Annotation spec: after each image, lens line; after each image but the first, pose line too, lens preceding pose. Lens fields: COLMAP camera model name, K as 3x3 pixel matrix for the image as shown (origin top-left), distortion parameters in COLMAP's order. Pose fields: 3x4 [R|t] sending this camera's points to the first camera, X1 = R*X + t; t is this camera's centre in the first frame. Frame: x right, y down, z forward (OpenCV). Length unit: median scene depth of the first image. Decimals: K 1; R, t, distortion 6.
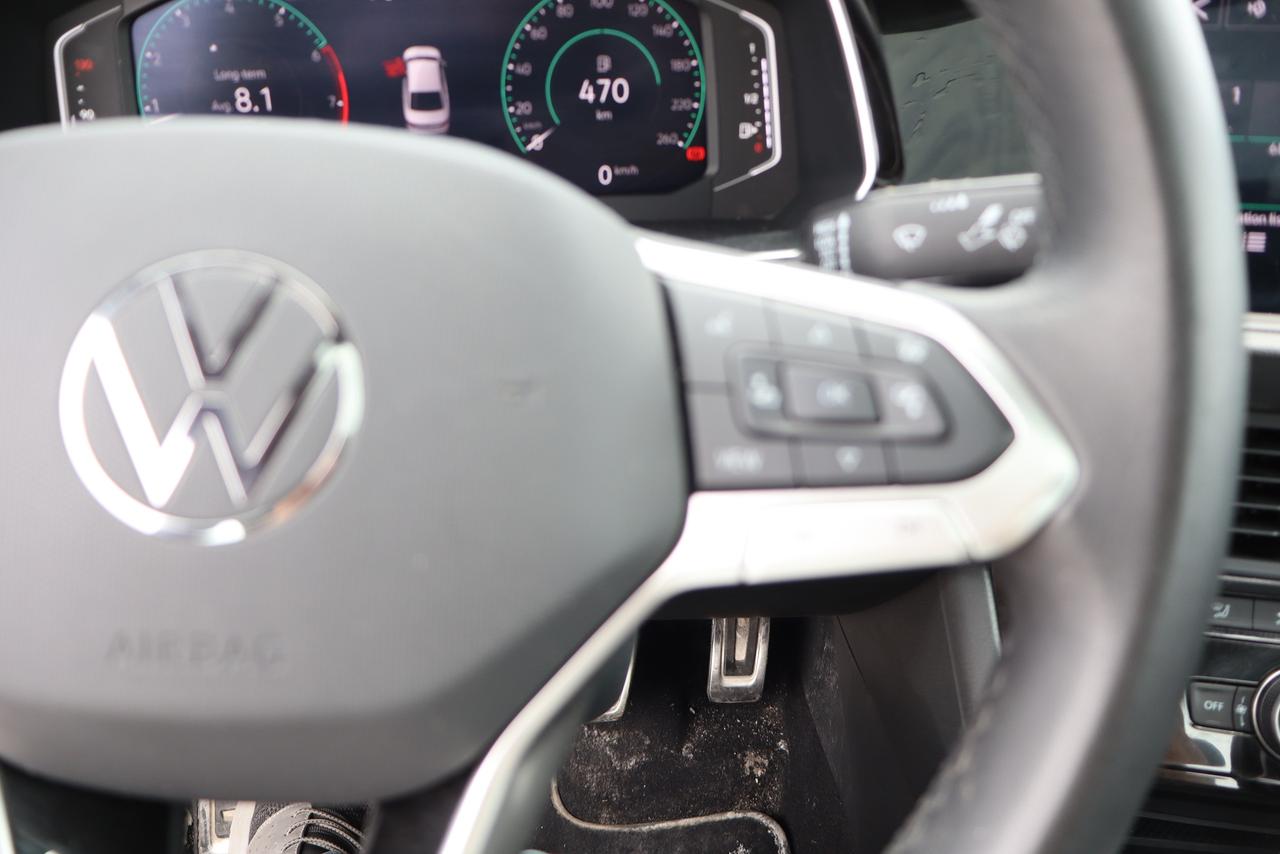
lens RADIAL K [[1065.0, 0, 634.2], [0, 1065.0, 429.1], [0, 0, 1]] dist [-0.006864, -0.004611]
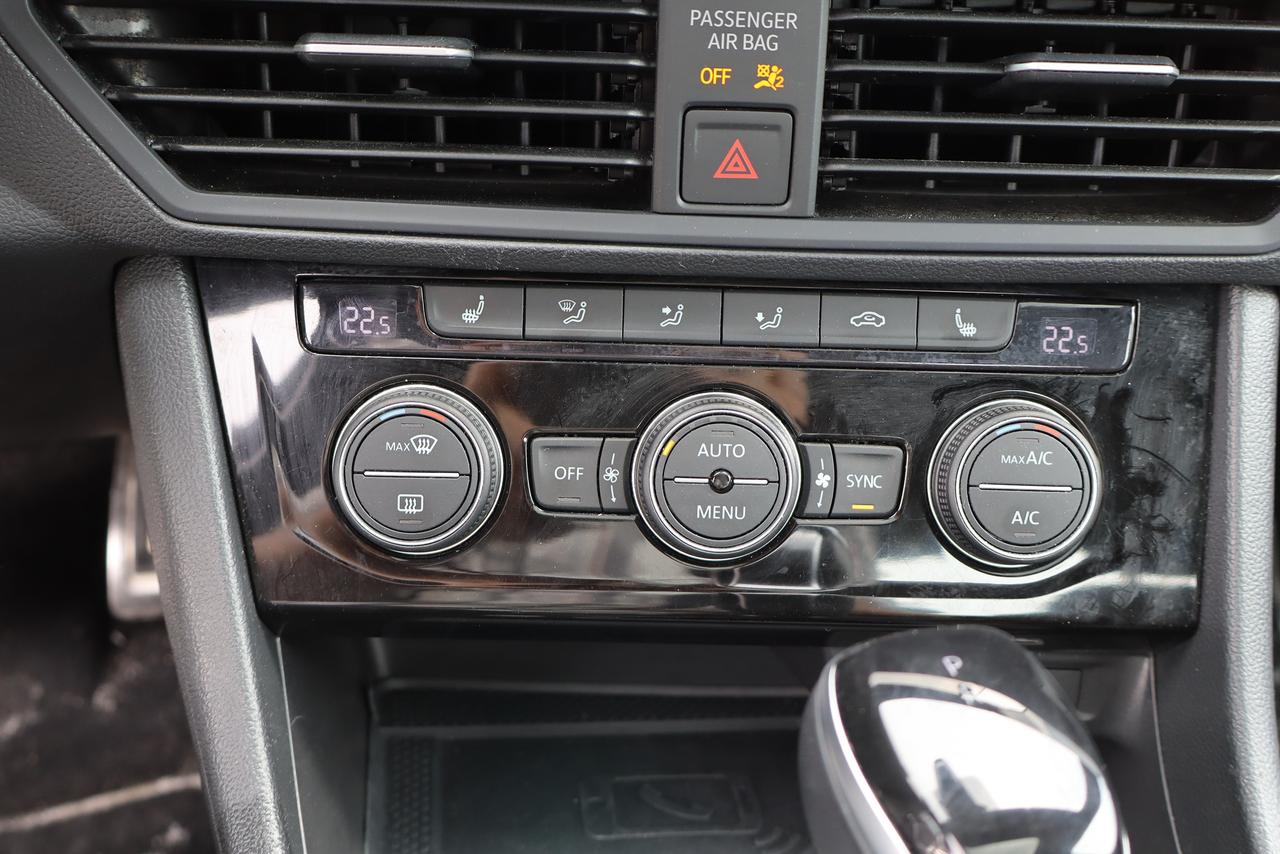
lens RADIAL K [[1384.8, 0, 640.0], [0, 1384.8, 427.0], [0, 0, 1]] dist [0.010654, 0.004985]
pose [[0.974412, -0.063410, 0.215642, 0.408728], [0.045526, 0.995175, 0.086917, 0.163353], [-0.220112, -0.074875, 0.972597, 0.239889]]
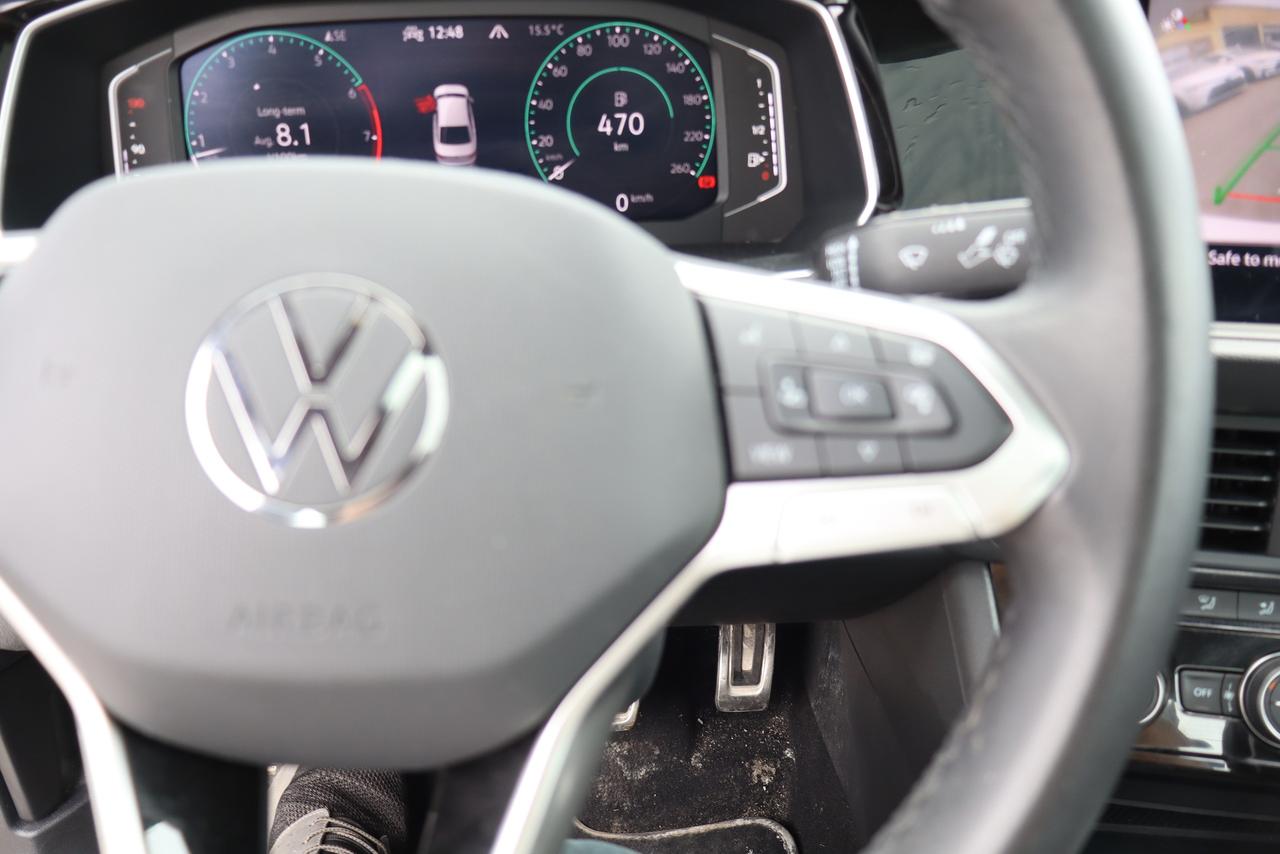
lens RADIAL K [[1063.0, 0, 635.9], [0, 1063.0, 423.6], [0, 0, 1]] dist [-0.003523, 0.003289]
pose [[0.999923, -0.010310, 0.006900, -0.024168], [0.010492, 0.999584, -0.026873, 0.011983], [-0.006621, 0.026943, 0.999615, -0.060352]]
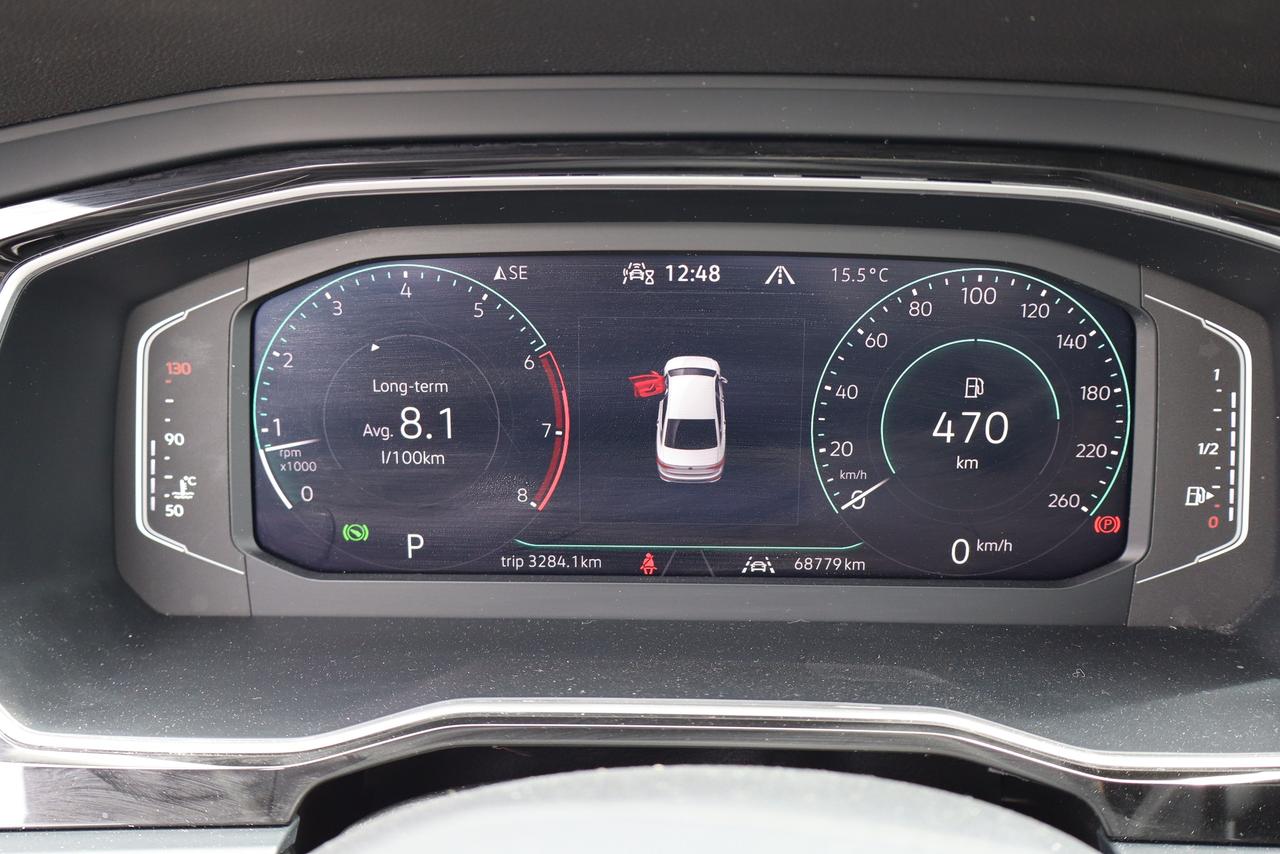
lens RADIAL K [[1311.8, 0, 640.0], [0, 1311.8, 427.0], [0, 0, 1]] dist [0.011498, 0.006292]
pose [[0.997838, 0.038545, -0.053224, -0.185130], [-0.045142, 0.990630, -0.128893, -0.209745], [0.047757, 0.131017, 0.990229, 0.216357]]
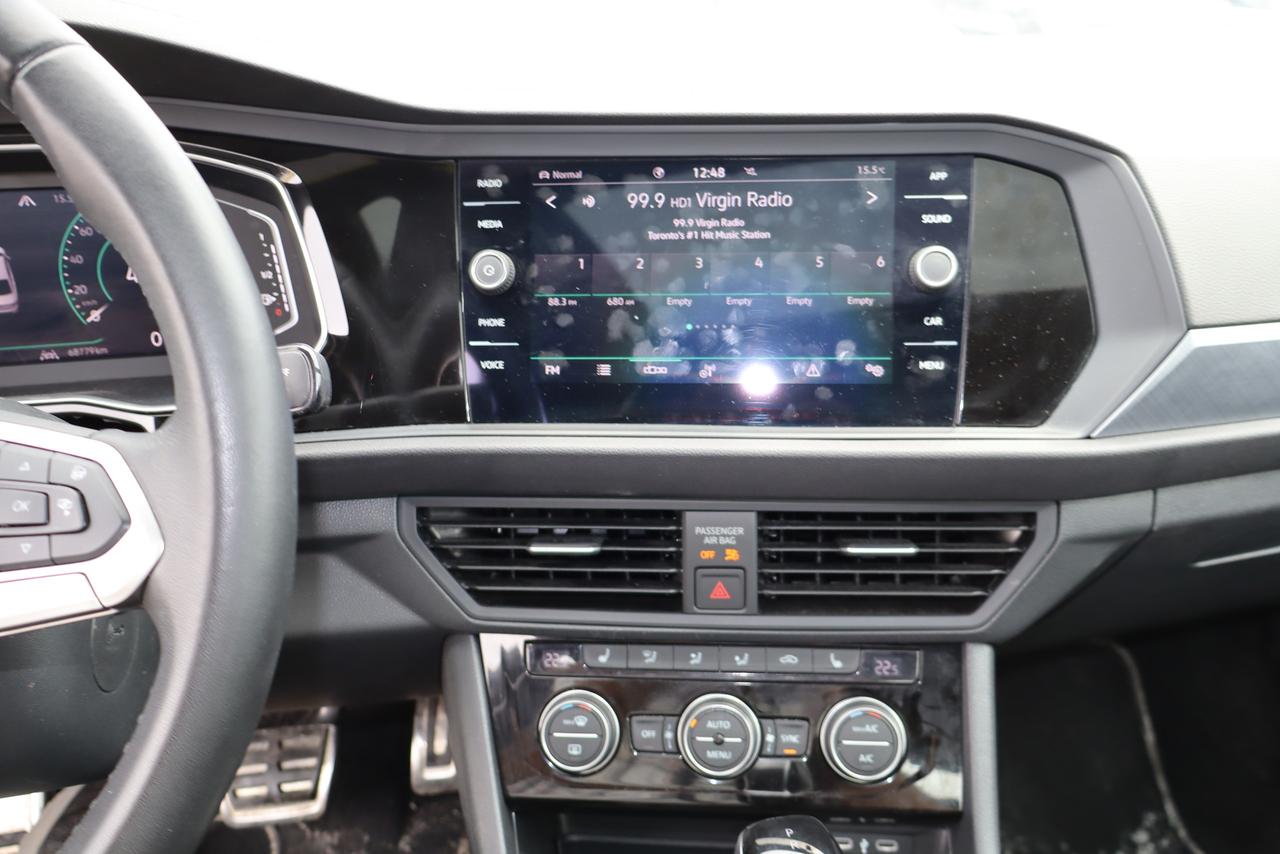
lens RADIAL K [[1063.0, 0, 635.9], [0, 1063.0, 423.6], [0, 0, 1]] dist [-0.003523, 0.003289]
pose [[0.993977, -0.052531, 0.096179, 0.417974], [0.063239, 0.991705, -0.111905, 0.034094], [-0.089503, 0.117313, 0.989054, -0.270189]]
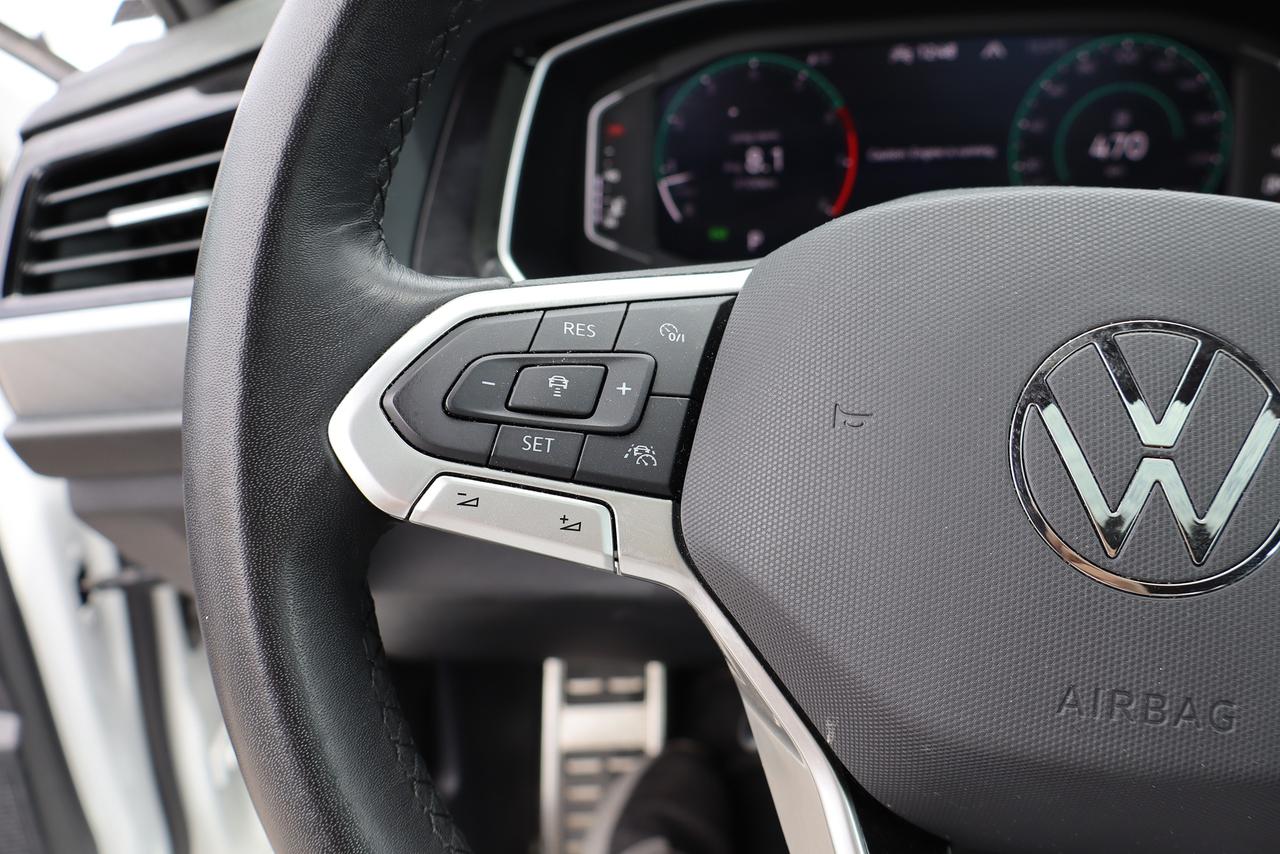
lens RADIAL K [[1065.0, 0, 634.2], [0, 1065.0, 429.1], [0, 0, 1]] dist [-0.006864, -0.004611]
pose [[0.982889, 0.030562, -0.181648, -0.284564], [-0.038473, 0.998451, -0.040192, 0.000186], [0.180138, 0.046493, 0.982542, -0.035366]]
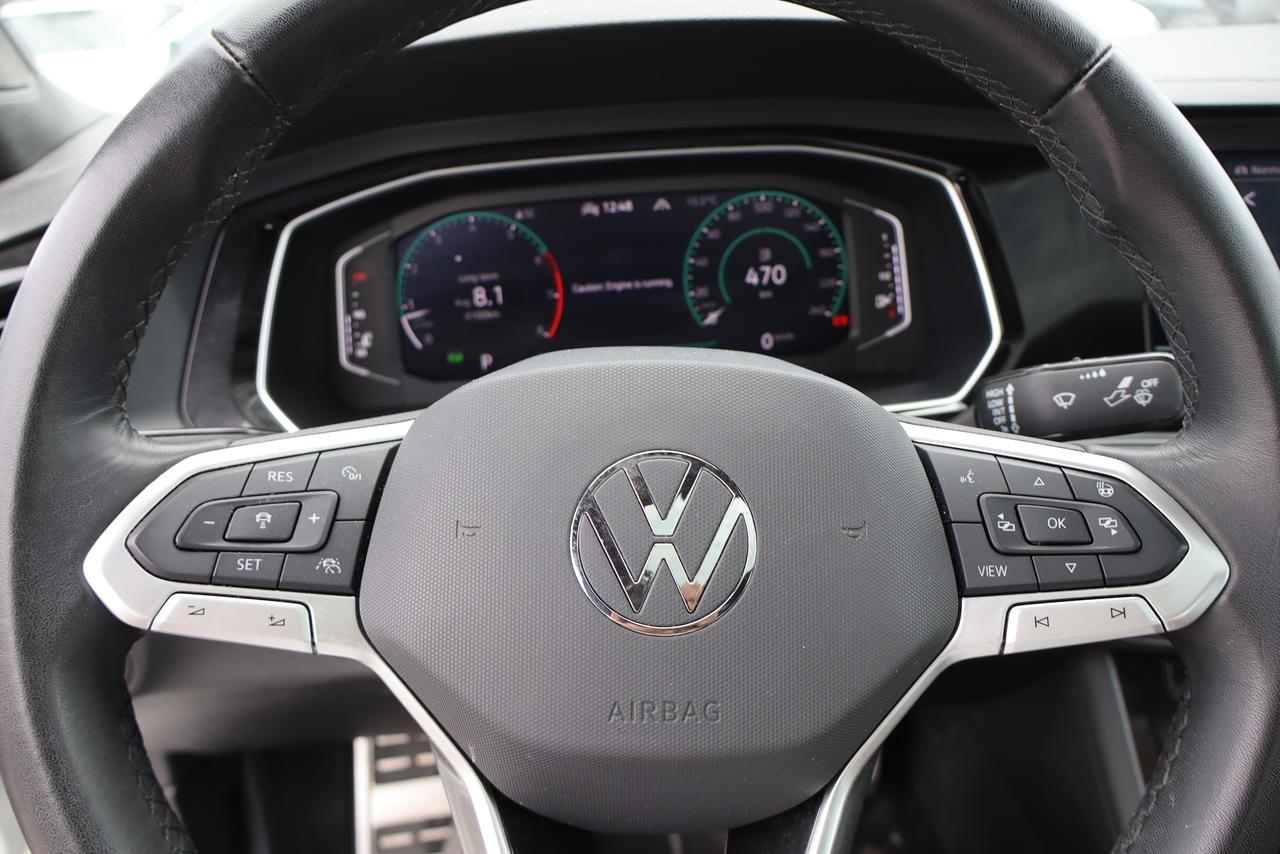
lens RADIAL K [[1057.3, 0, 636.0], [0, 1057.3, 424.4], [0, 0, 1]] dist [-0.007857, 0.004252]
pose [[0.998677, -0.044396, -0.025946, -0.157056], [0.041279, 0.993035, -0.110348, -0.014602], [0.030664, 0.109131, 0.993554, -0.217040]]
